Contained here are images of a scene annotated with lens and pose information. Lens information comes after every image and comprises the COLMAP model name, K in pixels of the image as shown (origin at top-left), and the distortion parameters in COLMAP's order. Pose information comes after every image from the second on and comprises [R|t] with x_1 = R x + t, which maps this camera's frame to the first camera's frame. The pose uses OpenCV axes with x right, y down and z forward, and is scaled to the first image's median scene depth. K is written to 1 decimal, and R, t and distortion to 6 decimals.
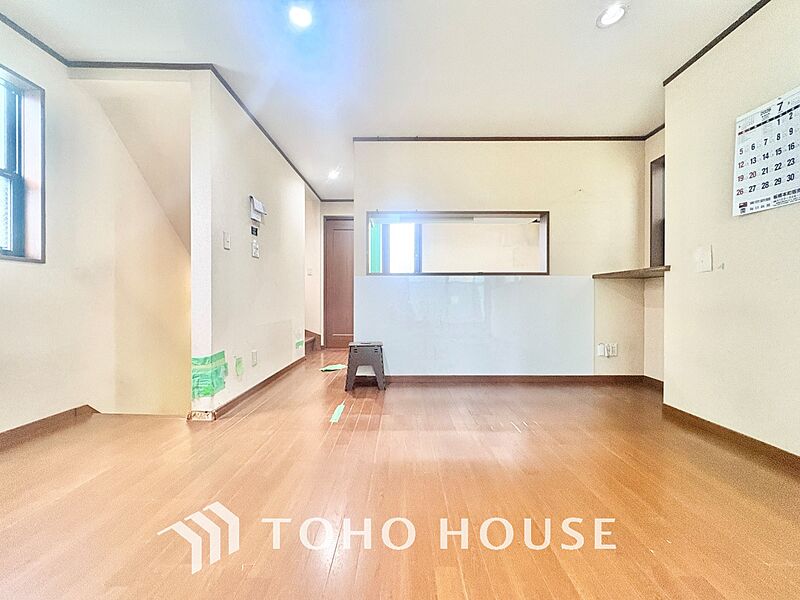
lens RADIAL K [[319.0, 0, 400.0], [0, 319.0, 300.0], [0, 0, 1]] dist [0.001359, -0.000041]
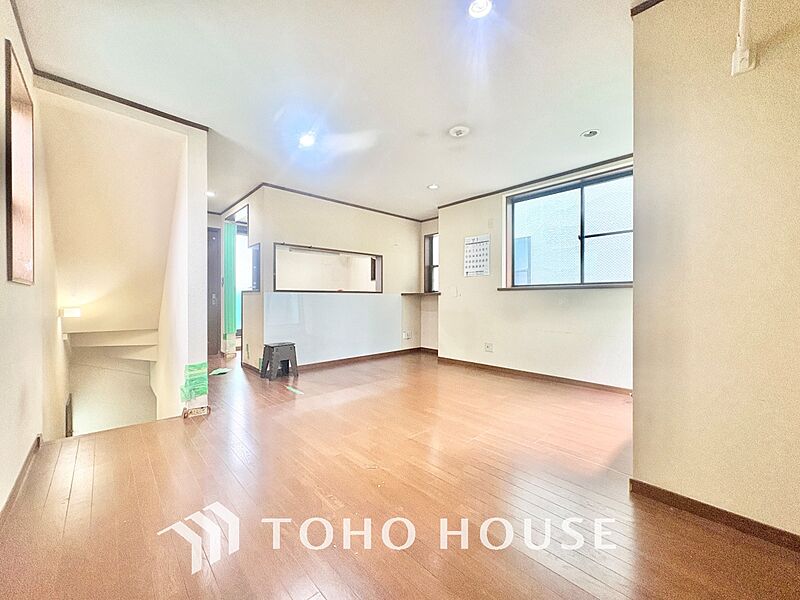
lens RADIAL K [[319.0, 0, 400.0], [0, 319.0, 300.0], [0, 0, 1]] dist [0.001359, -0.000041]
pose [[0.727636, -0.002059, 0.685960, -0.842593], [0.002483, 0.999997, 0.000368, -0.058402], [-0.685959, 0.001435, 0.727639, -0.390858]]
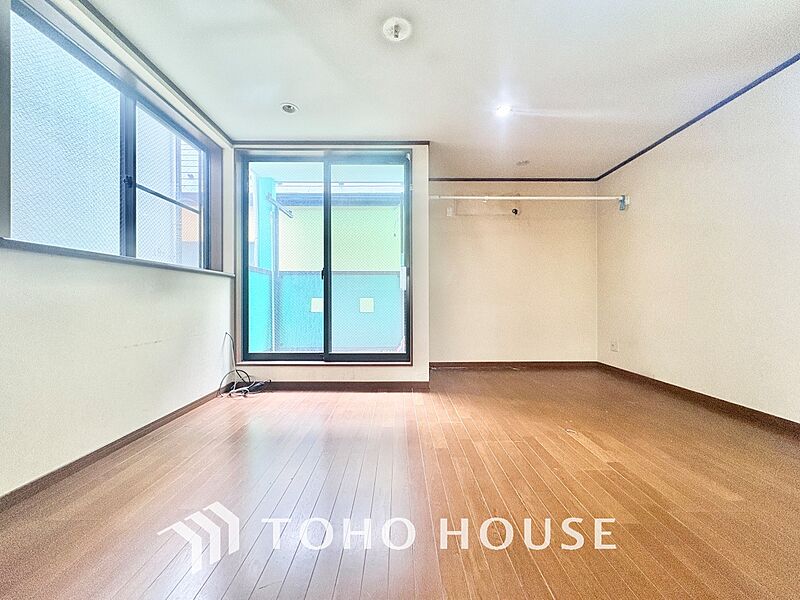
lens RADIAL K [[319.0, 0, 400.0], [0, 319.0, 300.0], [0, 0, 1]] dist [0.001359, -0.000041]
pose [[-0.999946, 0.000655, -0.010382, 0.140258], [0.000604, 0.999988, 0.004886, -0.019984], [0.010385, 0.004880, -0.999934, 1.120728]]
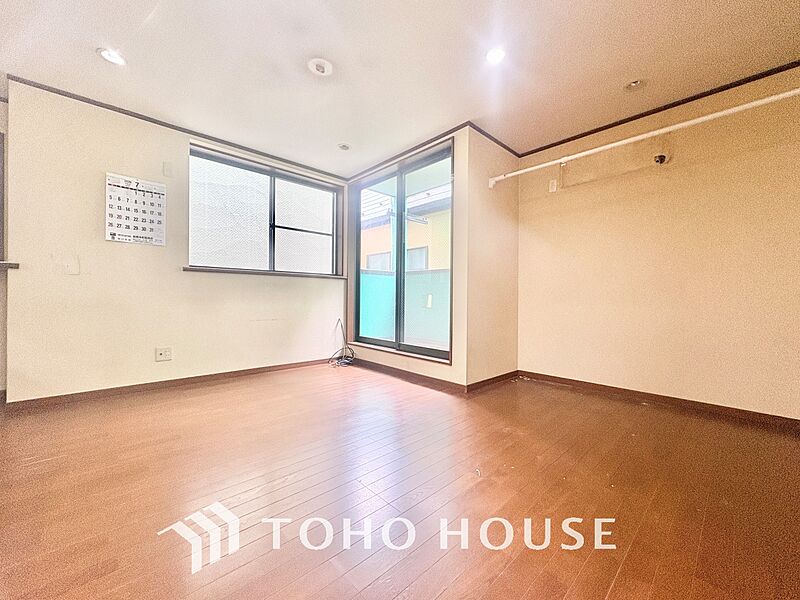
lens RADIAL K [[319.0, 0, 400.0], [0, 319.0, 300.0], [0, 0, 1]] dist [0.001359, -0.000041]
pose [[-0.683703, -0.011684, 0.729667, -0.719125], [-0.005644, 0.999927, 0.010723, -0.010217], [-0.729739, 0.003214, -0.683718, 0.800001]]
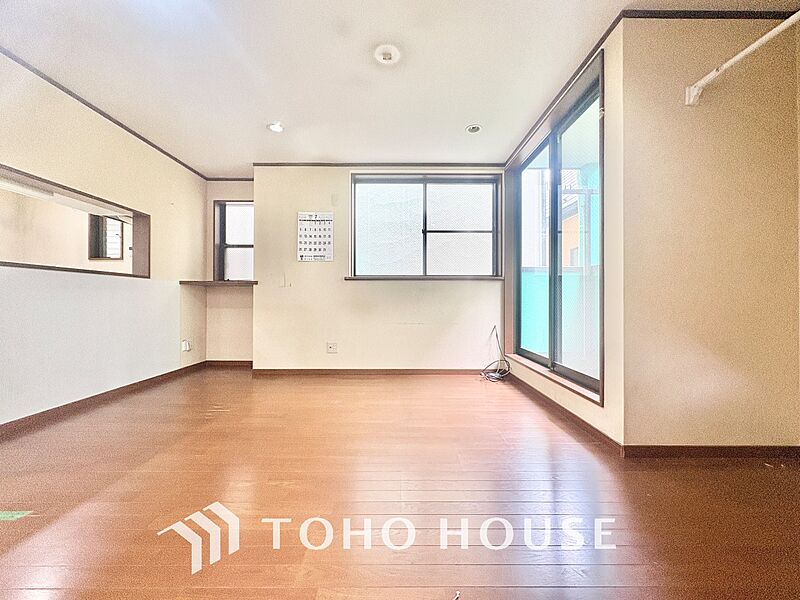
lens RADIAL K [[319.0, 0, 400.0], [0, 319.0, 300.0], [0, 0, 1]] dist [0.001359, -0.000041]
pose [[-0.006124, 0.003558, 0.999975, -0.741662], [0.002938, 0.999989, -0.003540, -0.005993], [-0.999977, 0.002917, -0.006134, 0.295472]]
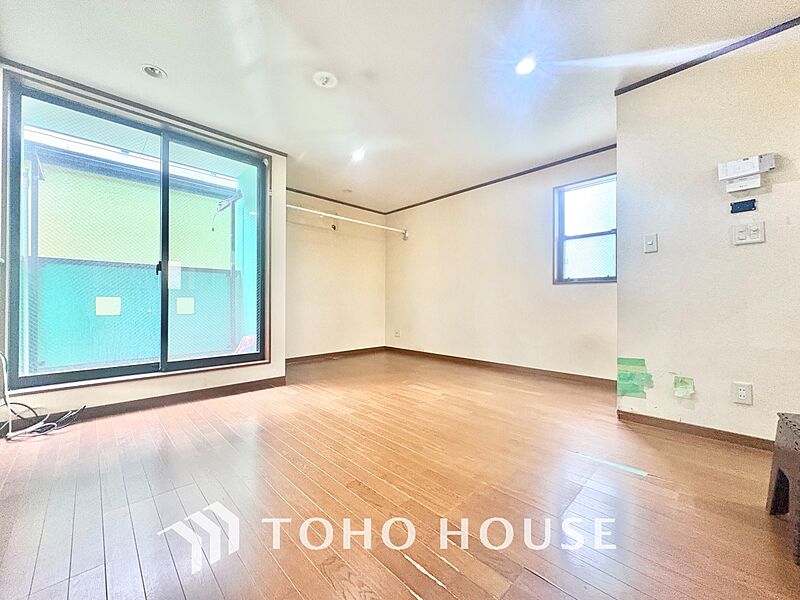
lens RADIAL K [[319.0, 0, 400.0], [0, 319.0, 300.0], [0, 0, 1]] dist [0.001359, -0.000041]
pose [[-0.714023, -0.006454, -0.700093, 0.654368], [-0.005756, 0.999978, -0.003348, -0.012278], [0.700099, 0.001639, -0.714044, 1.181779]]
